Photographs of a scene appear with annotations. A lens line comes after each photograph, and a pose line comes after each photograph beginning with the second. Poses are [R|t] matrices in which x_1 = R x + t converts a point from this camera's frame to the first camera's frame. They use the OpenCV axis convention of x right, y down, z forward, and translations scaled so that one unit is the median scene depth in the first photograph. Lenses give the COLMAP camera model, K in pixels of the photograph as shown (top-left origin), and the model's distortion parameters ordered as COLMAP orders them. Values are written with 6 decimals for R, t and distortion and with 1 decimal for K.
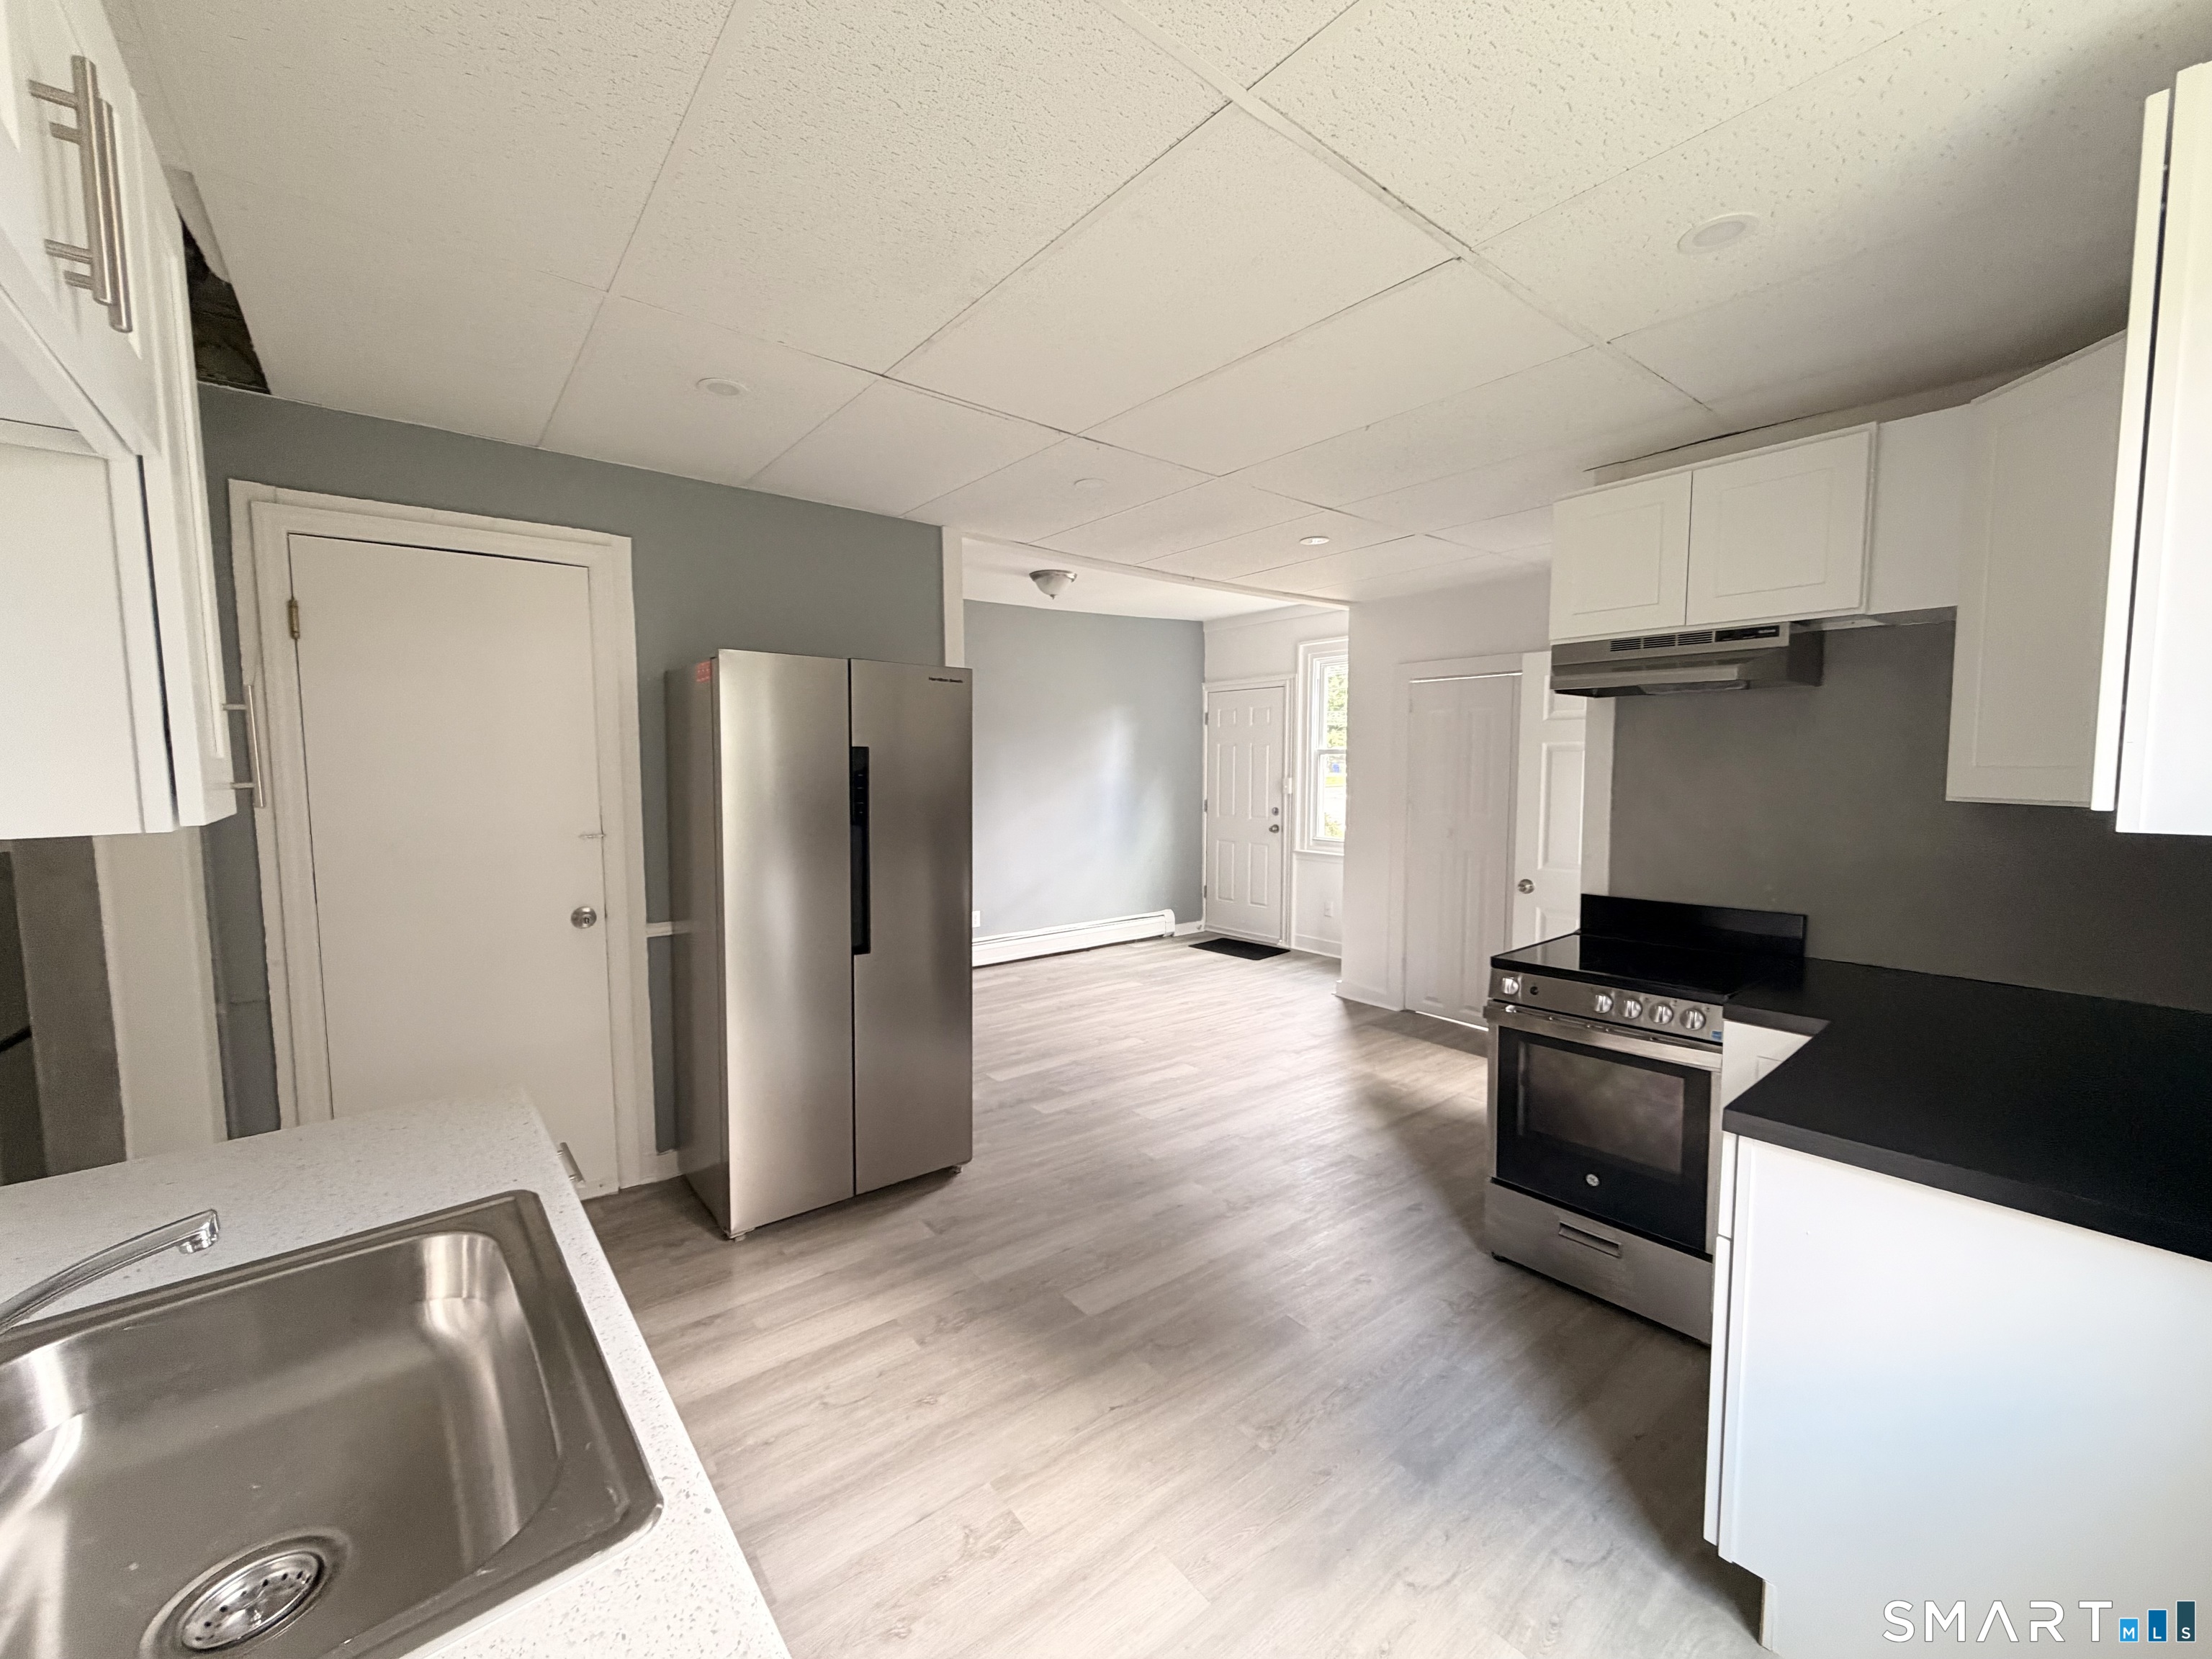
lens RADIAL K [[886.0, 0, 1099.6], [0, 886.0, 831.5], [0, 0, 1]] dist [0.001633, 0.000223]
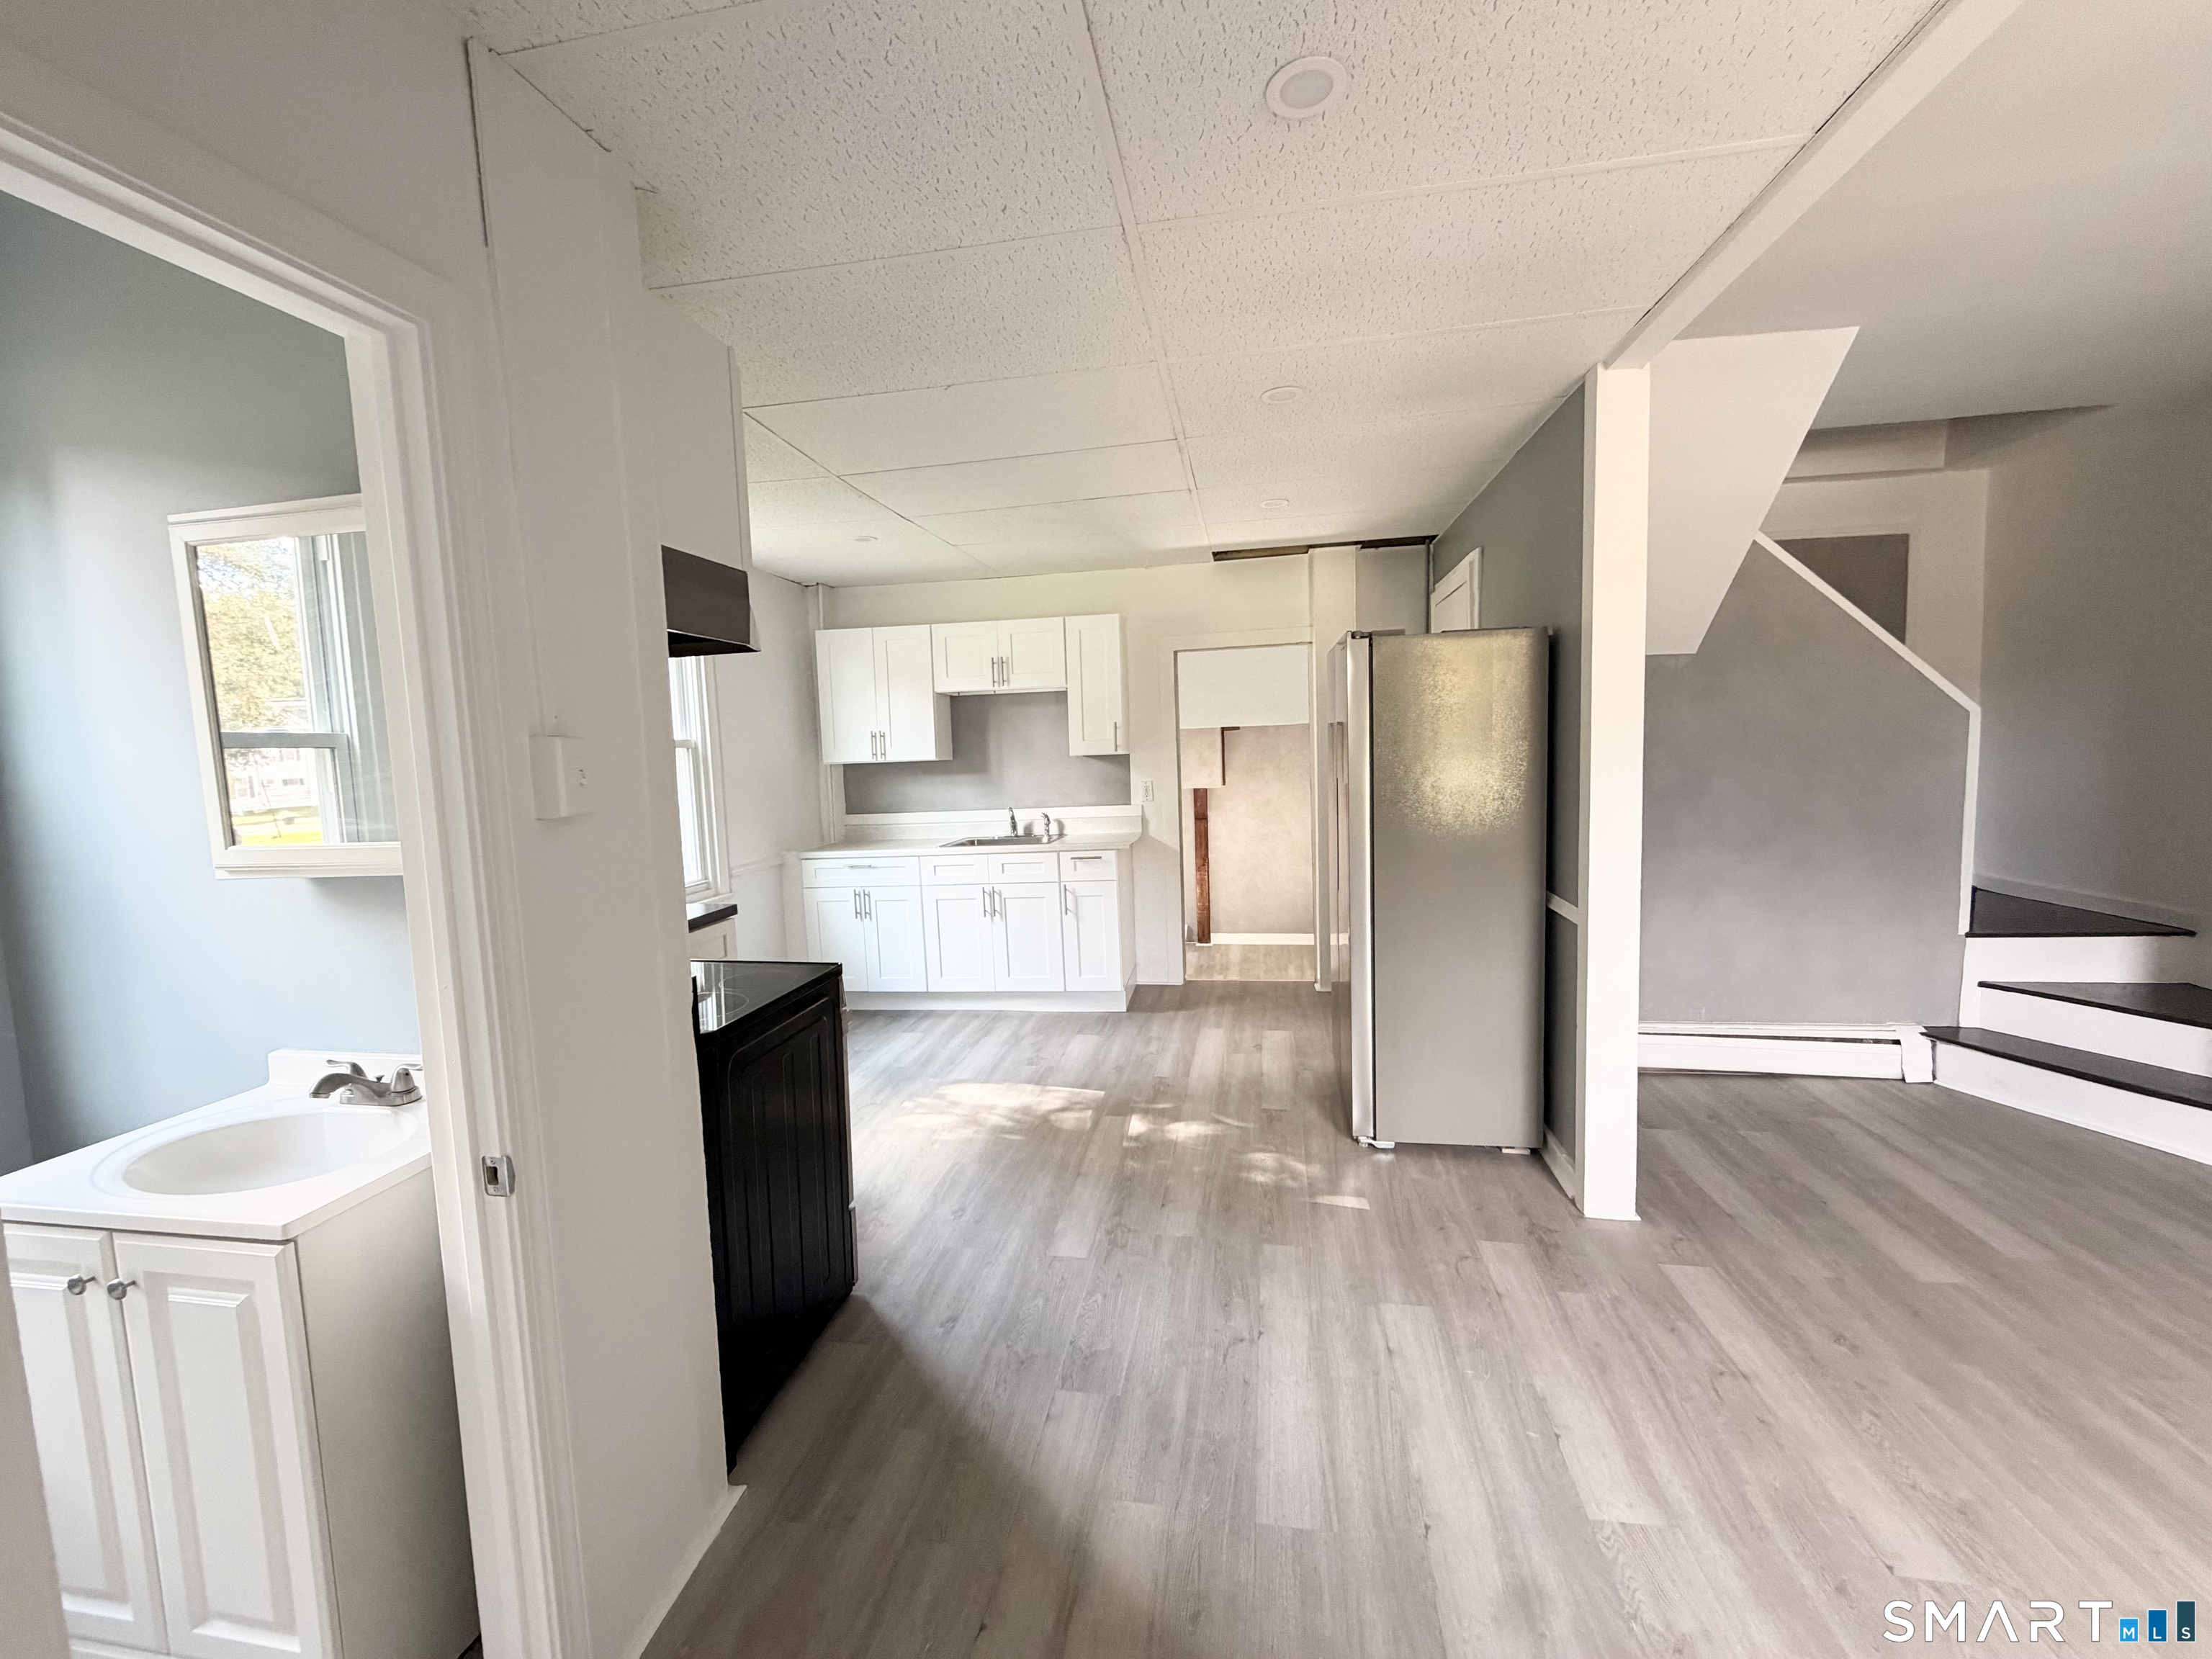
lens RADIAL K [[886.0, 0, 1106.6], [0, 886.0, 832.7], [0, 0, 1]] dist [0.001633, 0.000223]
pose [[-0.749191, 0.081356, -0.657338, 0.480318], [-0.022584, 0.988713, 0.148108, -0.071441], [0.661969, 0.125806, -0.738898, 1.065996]]
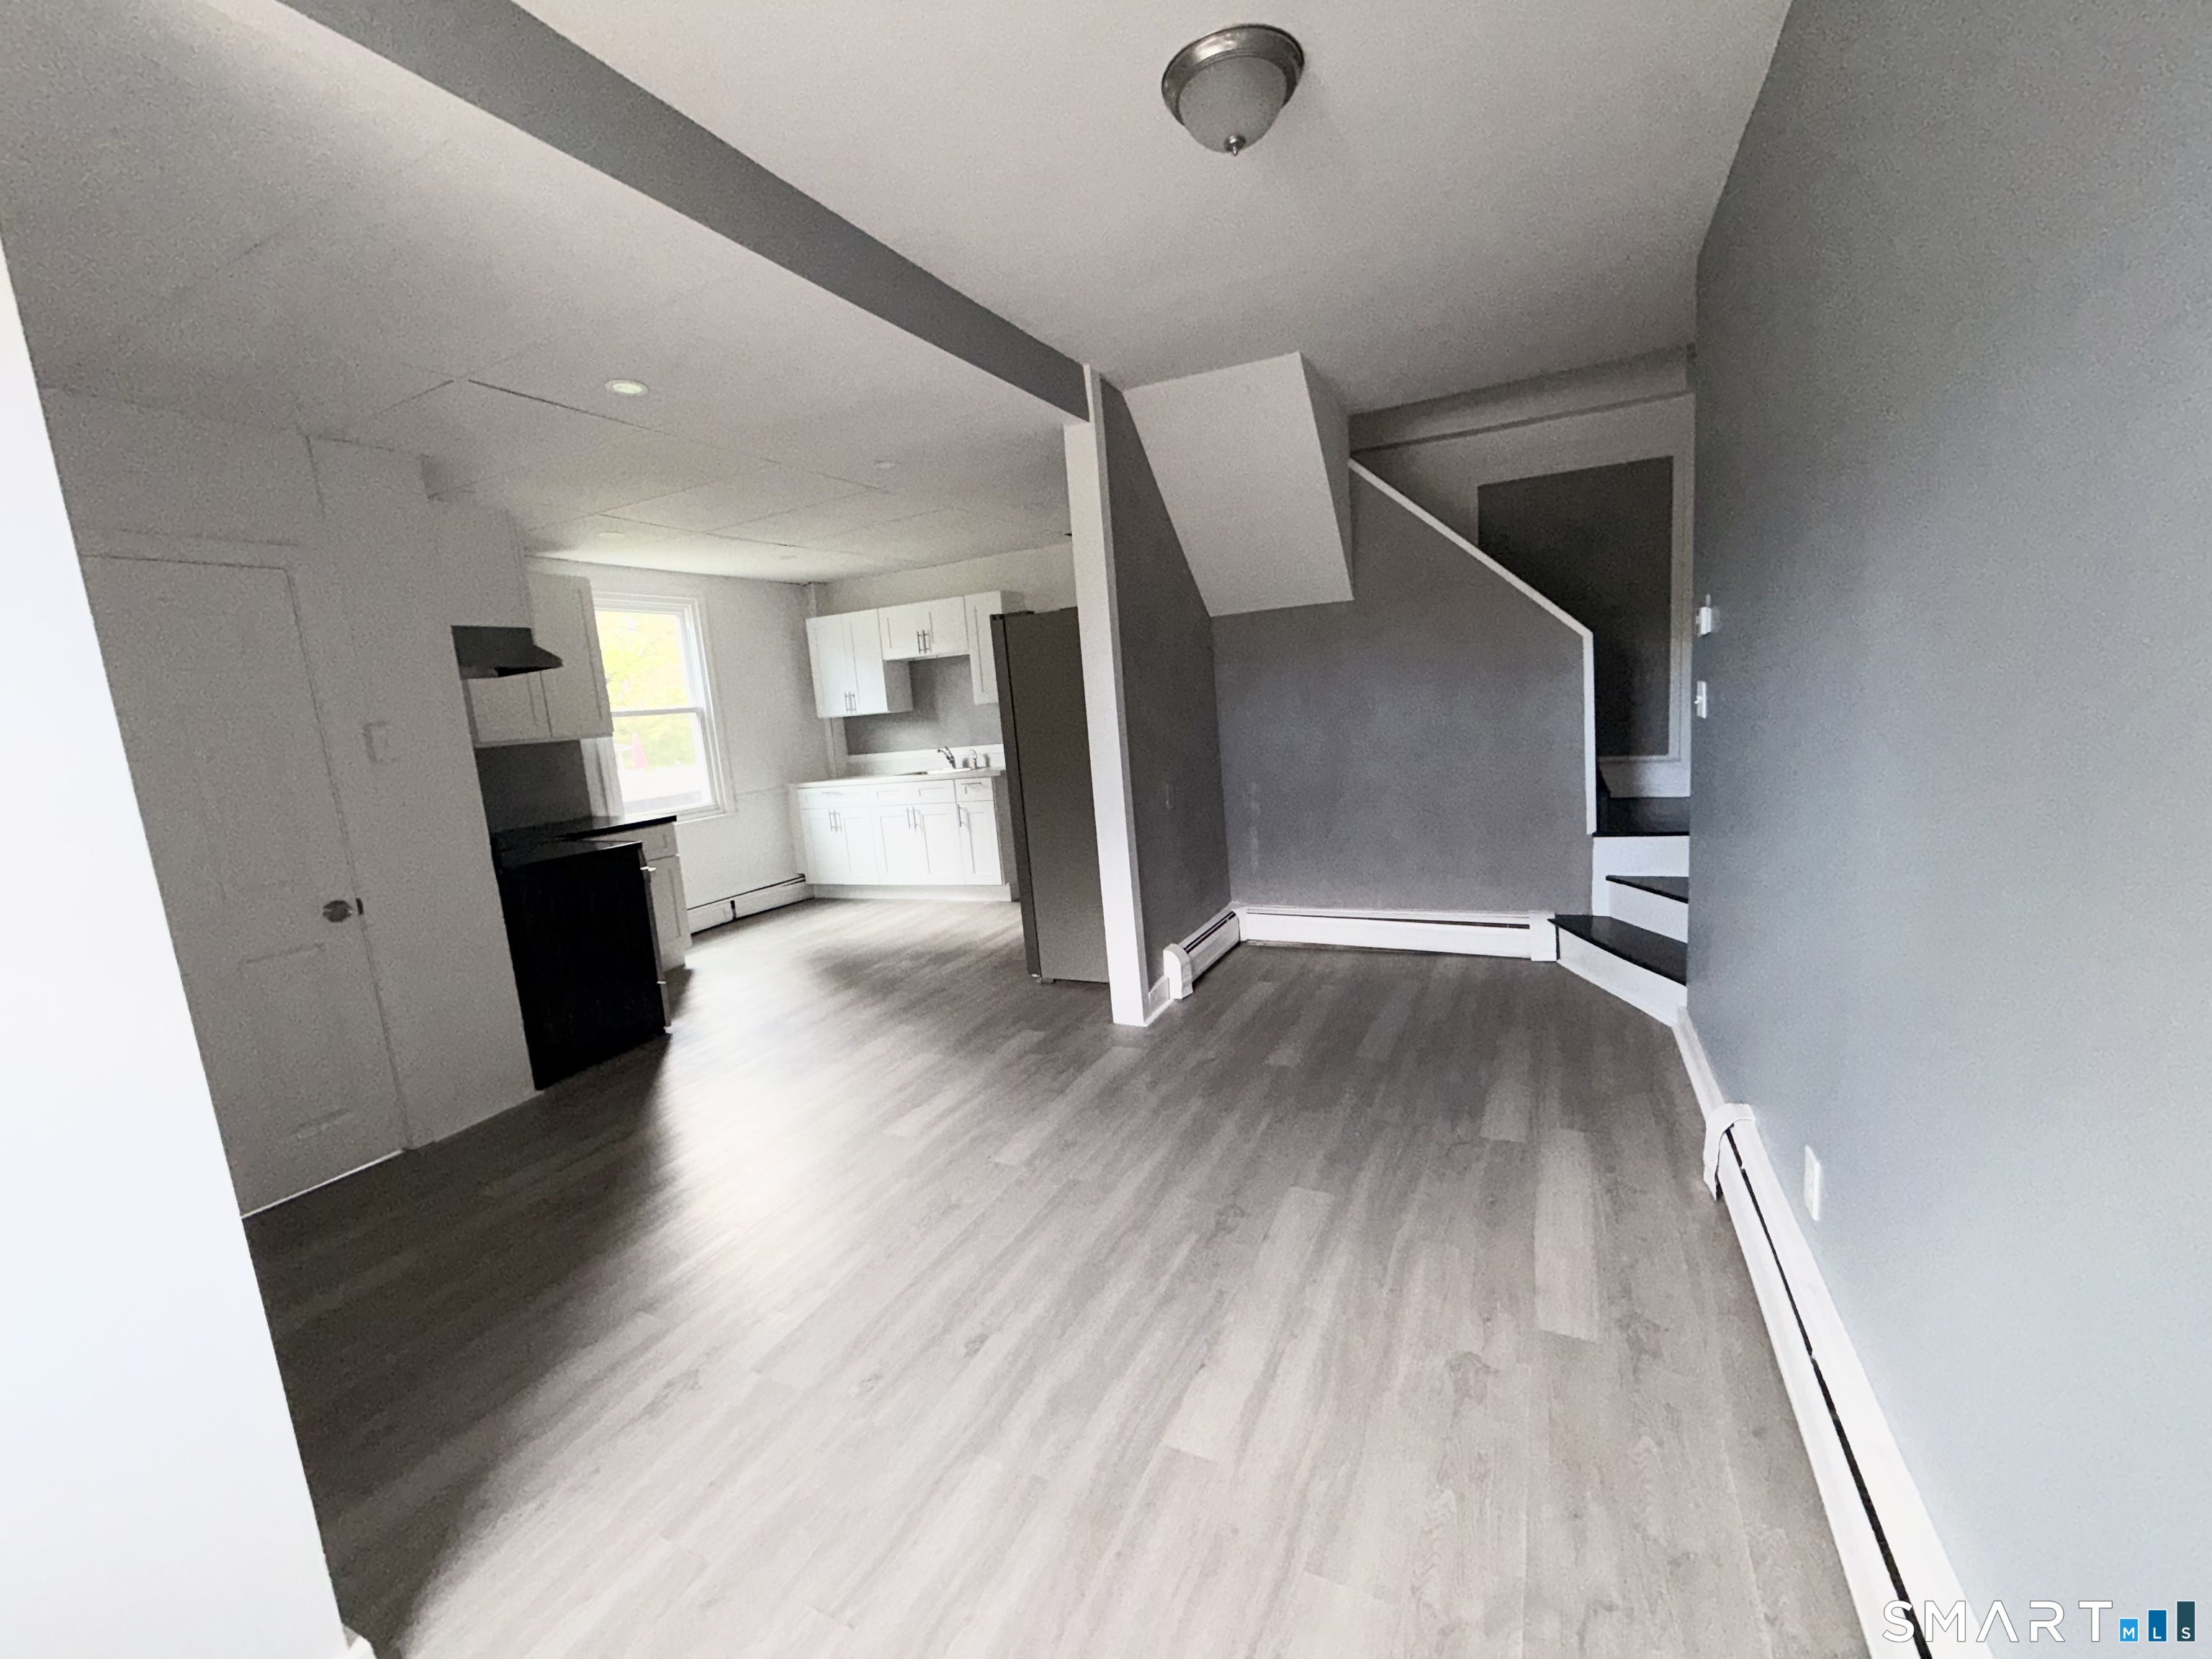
lens RADIAL K [[886.0, 0, 1101.9], [0, 886.0, 830.6], [0, 0, 1]] dist [0.001633, 0.000223]
pose [[-0.903114, 0.128982, -0.409570, 0.206053], [0.042905, 0.976152, 0.212804, -0.097978], [0.427251, 0.174613, -0.887111, 1.588144]]
